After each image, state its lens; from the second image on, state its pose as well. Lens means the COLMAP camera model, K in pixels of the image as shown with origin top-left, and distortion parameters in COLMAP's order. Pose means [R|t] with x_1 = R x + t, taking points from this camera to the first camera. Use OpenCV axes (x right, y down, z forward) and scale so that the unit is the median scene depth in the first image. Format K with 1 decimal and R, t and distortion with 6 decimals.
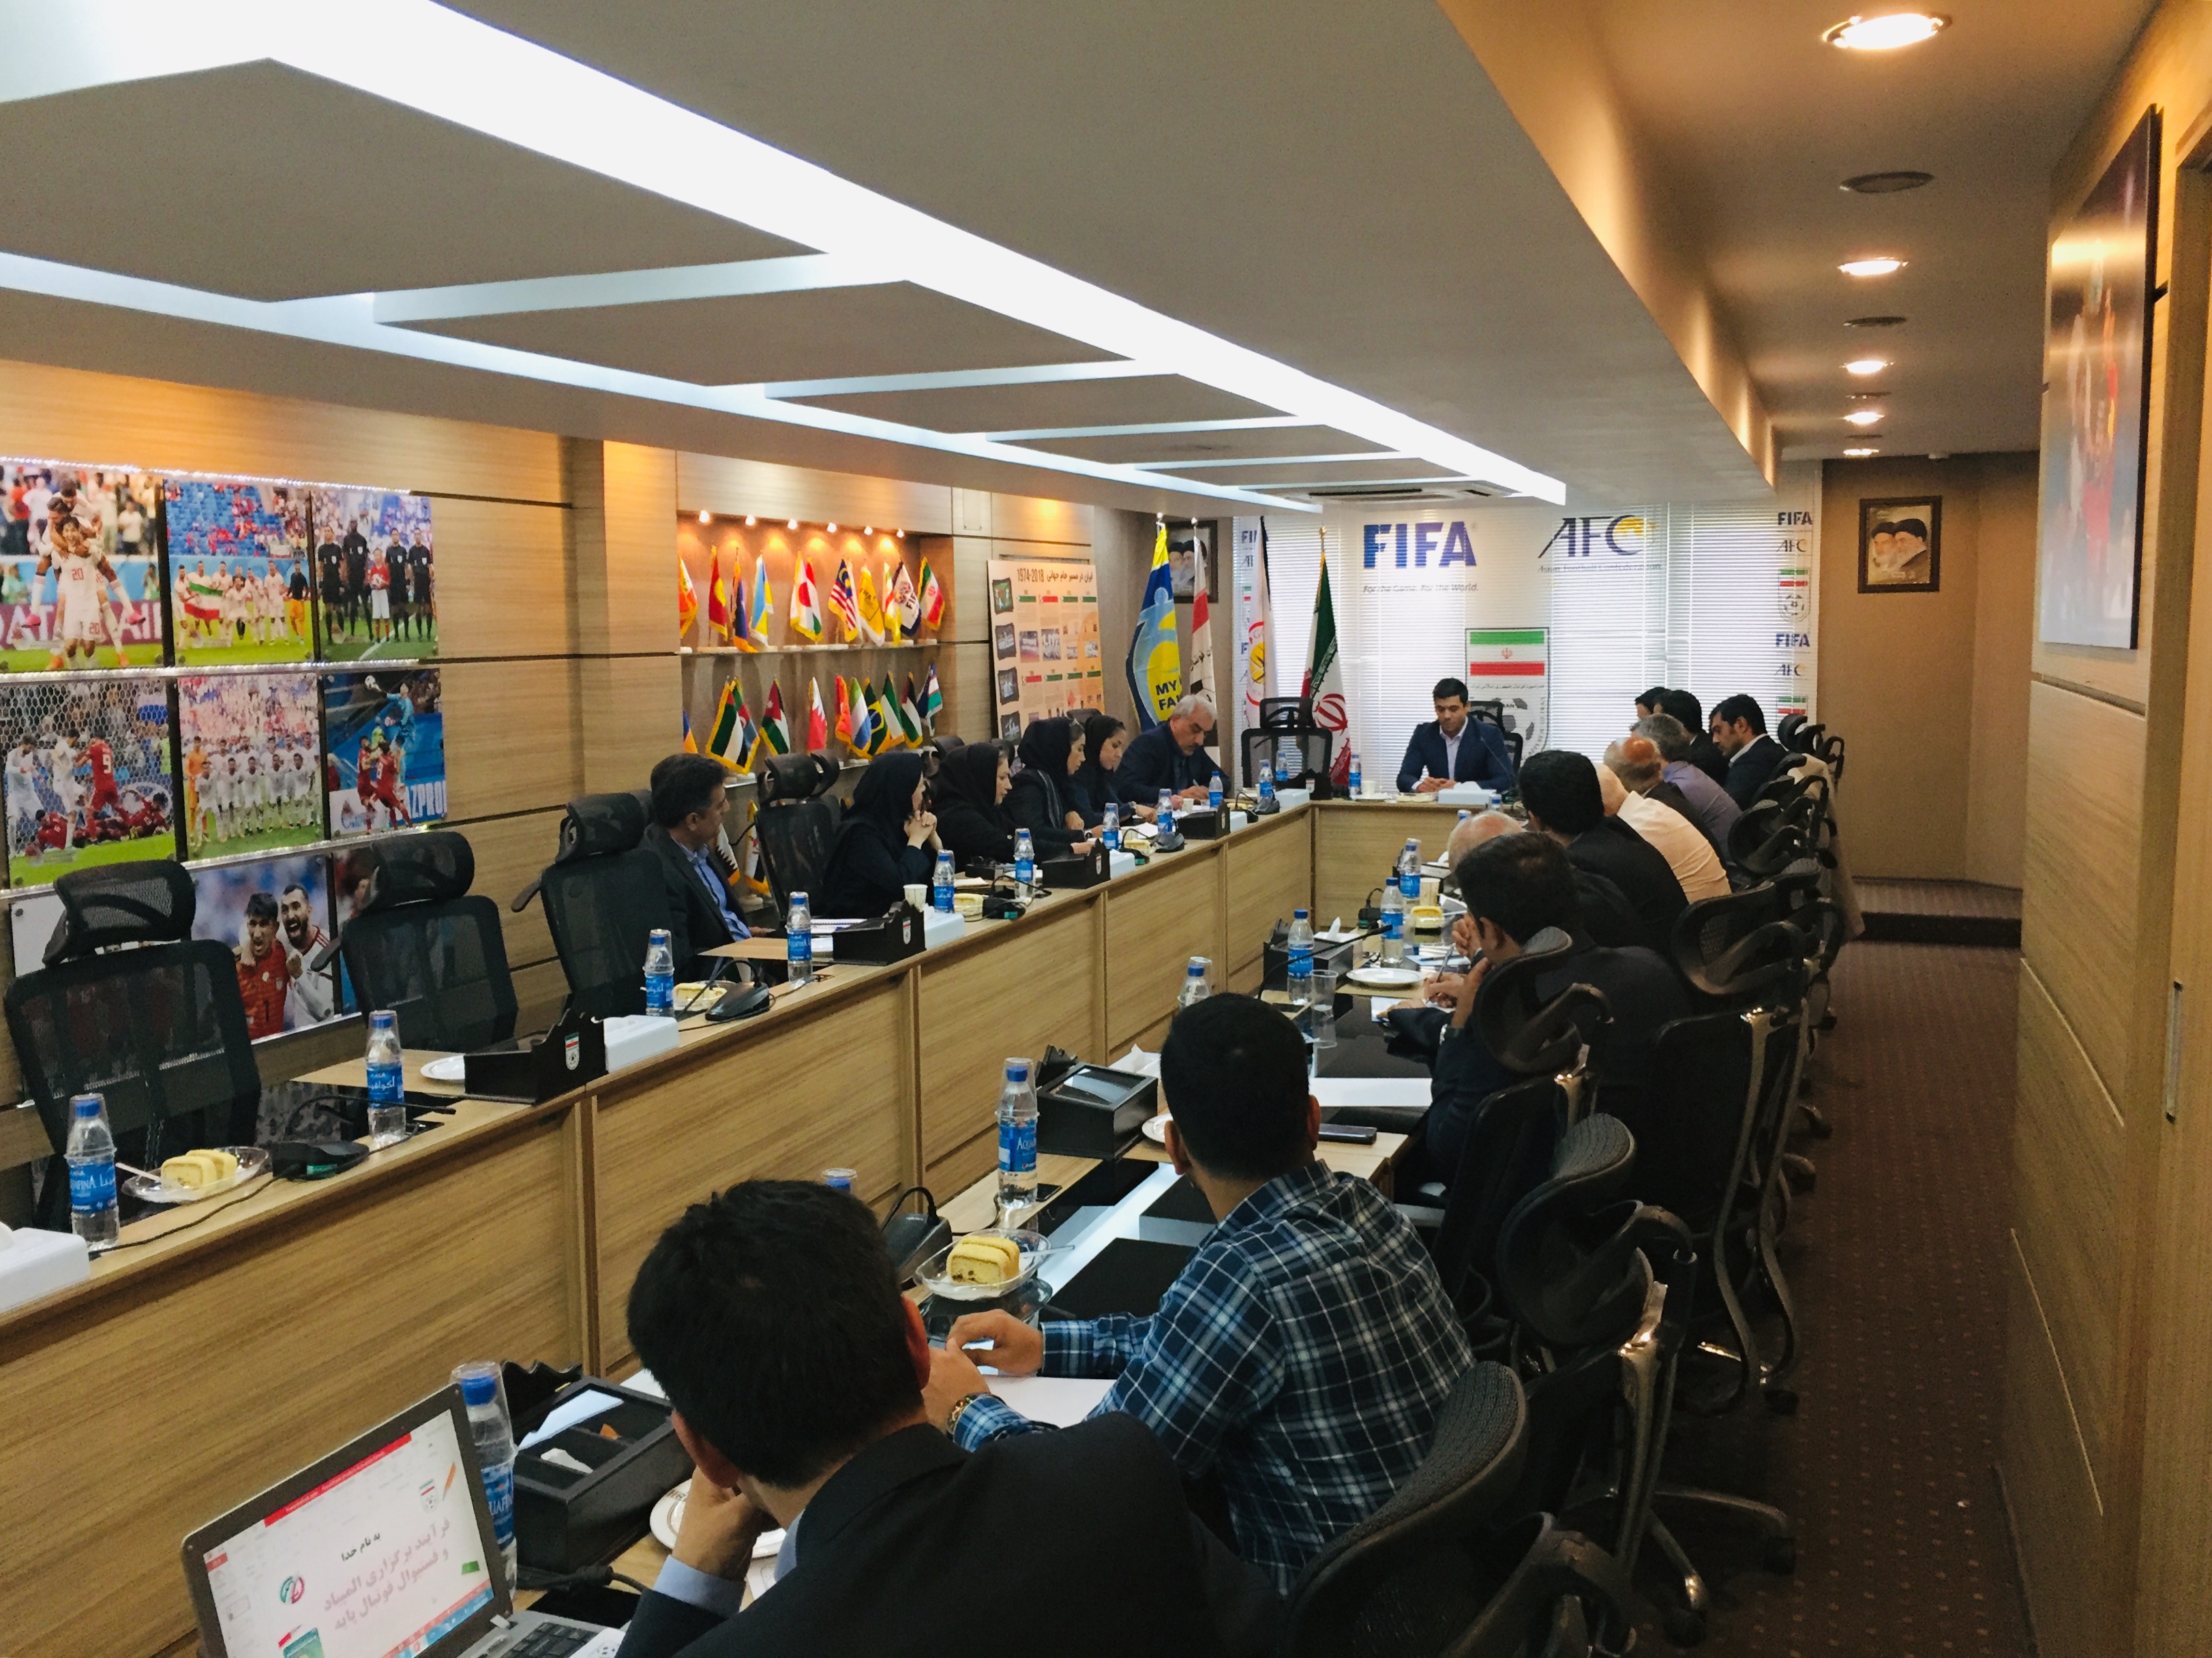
lens RADIAL K [[1914.1, 0, 1088.6], [0, 1914.1, 806.6], [0, 0, 1]] dist [0.059221, 0.022593]
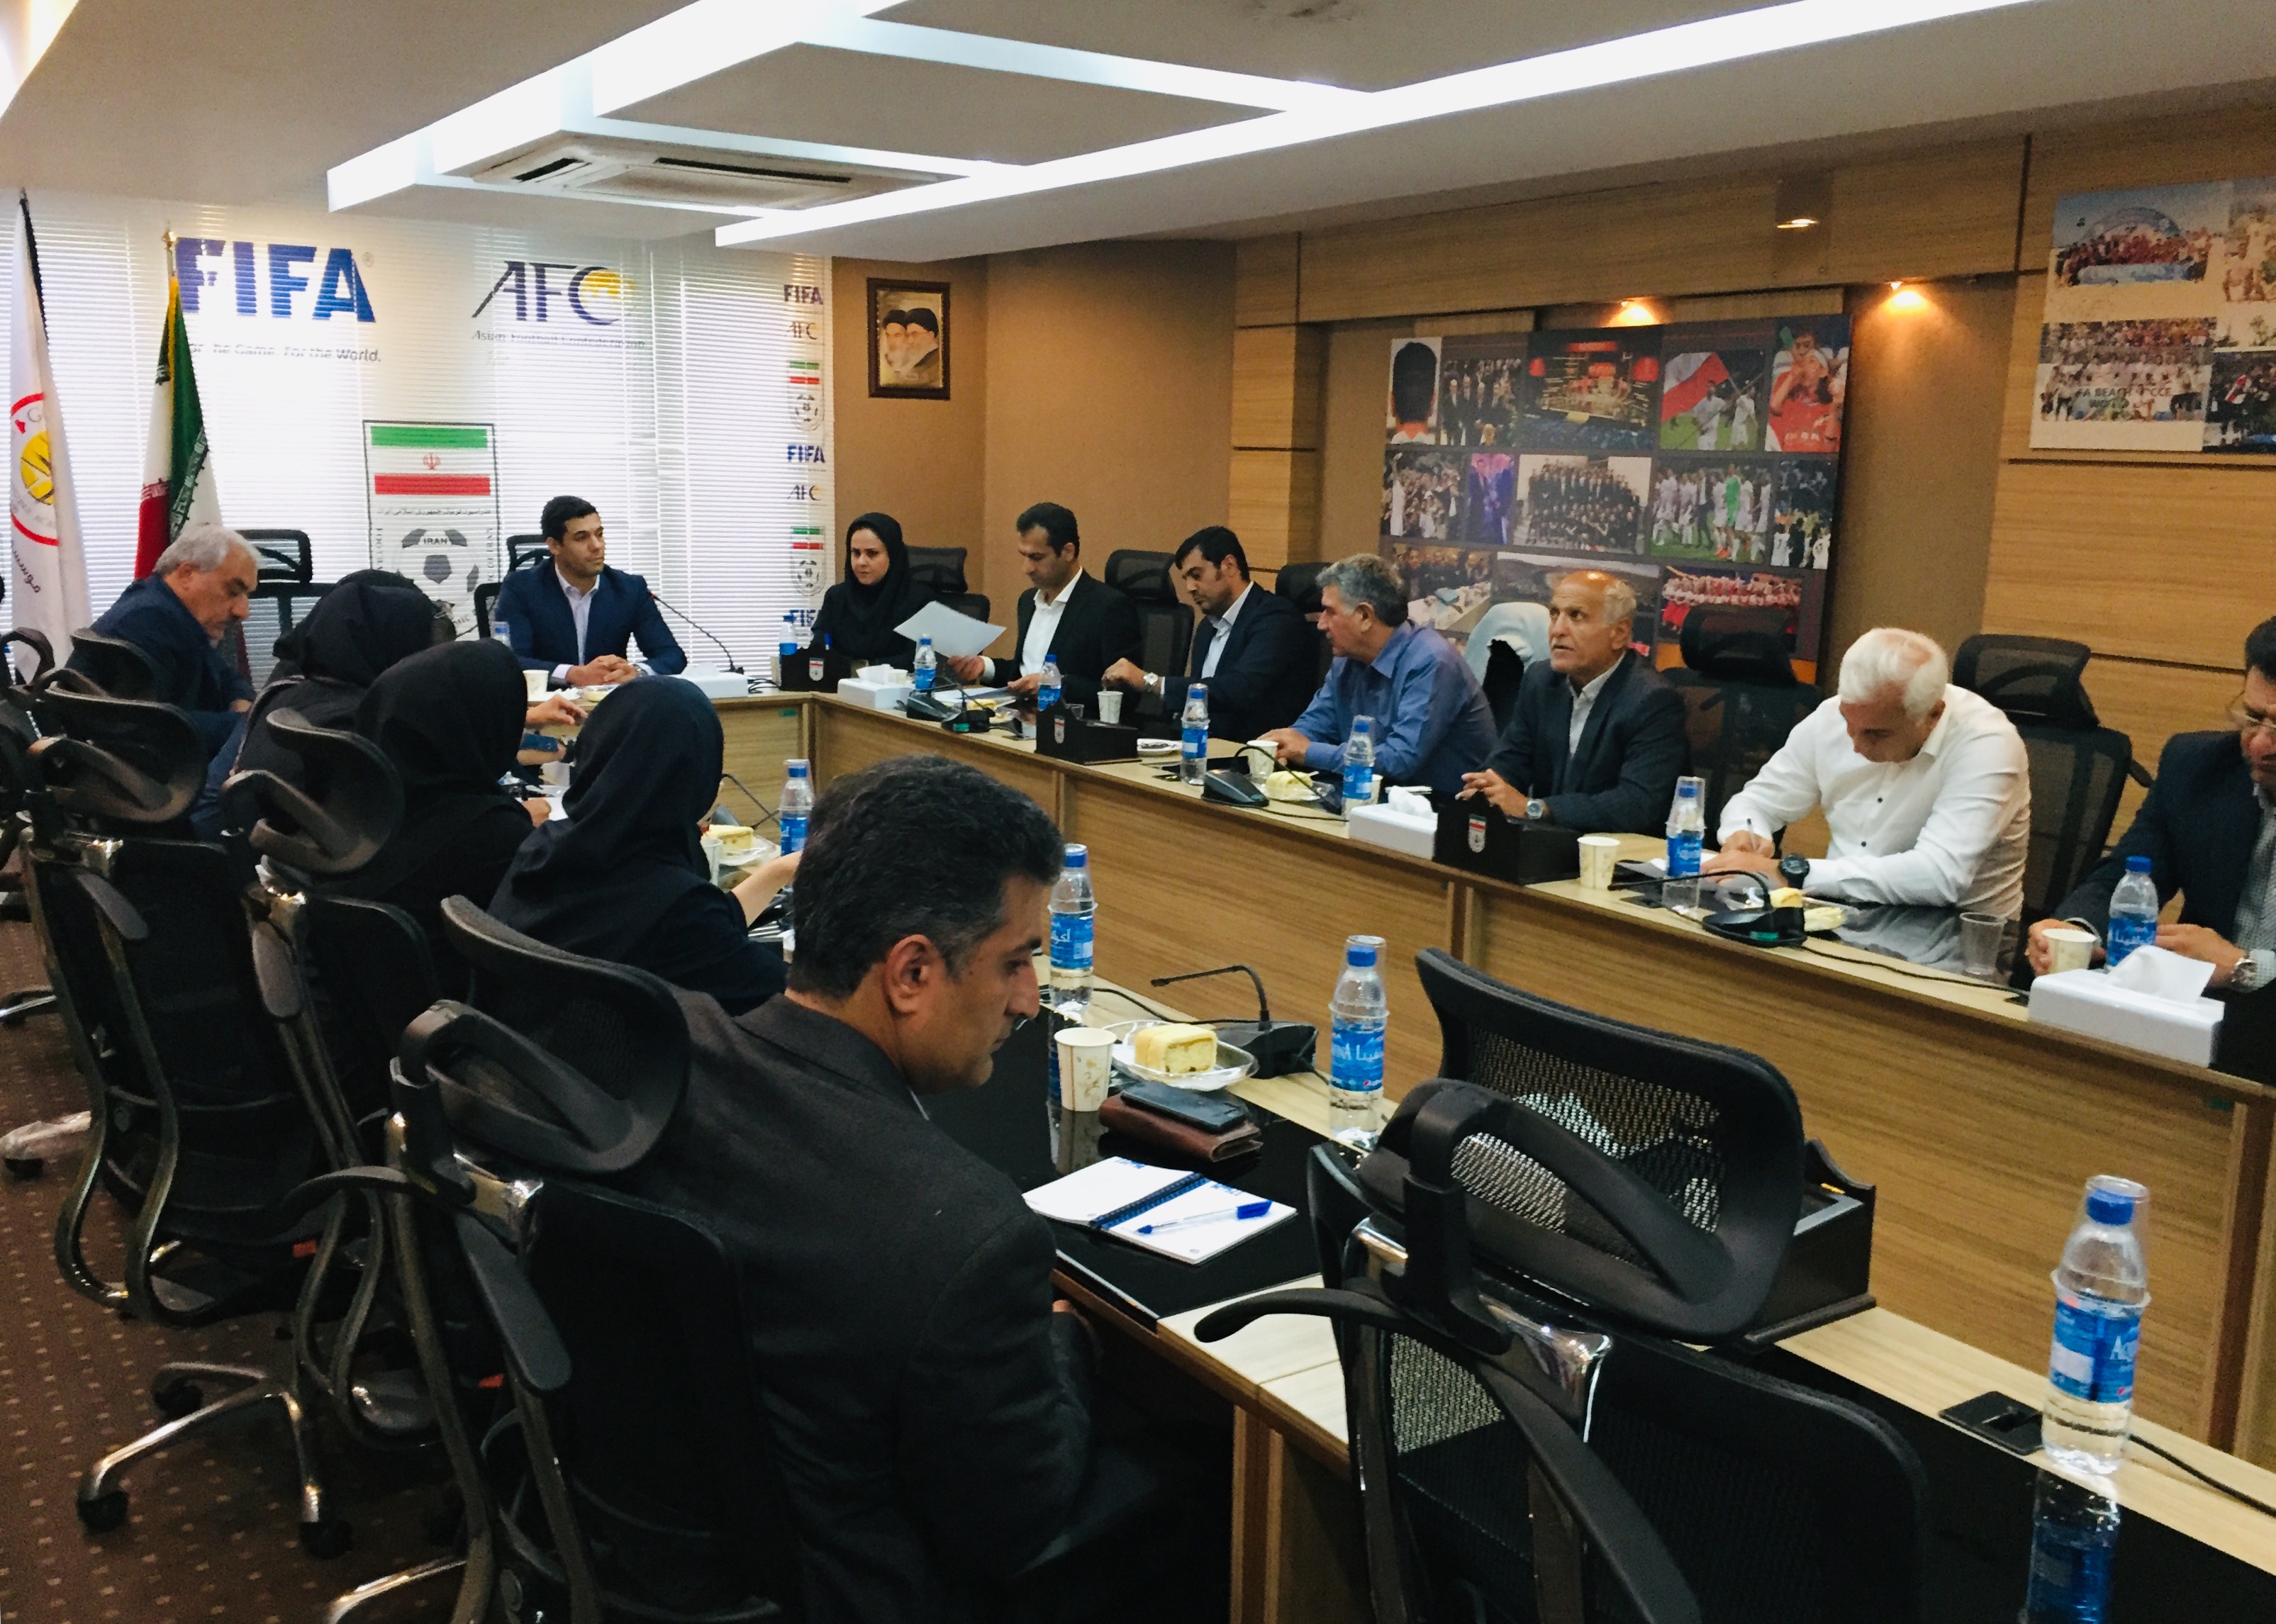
lens RADIAL K [[1932.5, 0, 1148.8], [0, 1932.5, 828.6], [0, 0, 1]] dist [0.015151, -0.023931]
pose [[0.567186, -0.131191, 0.813074, -0.340810], [0.051627, 0.990953, 0.123879, -0.042029], [-0.821970, -0.028286, 0.568828, 0.709276]]
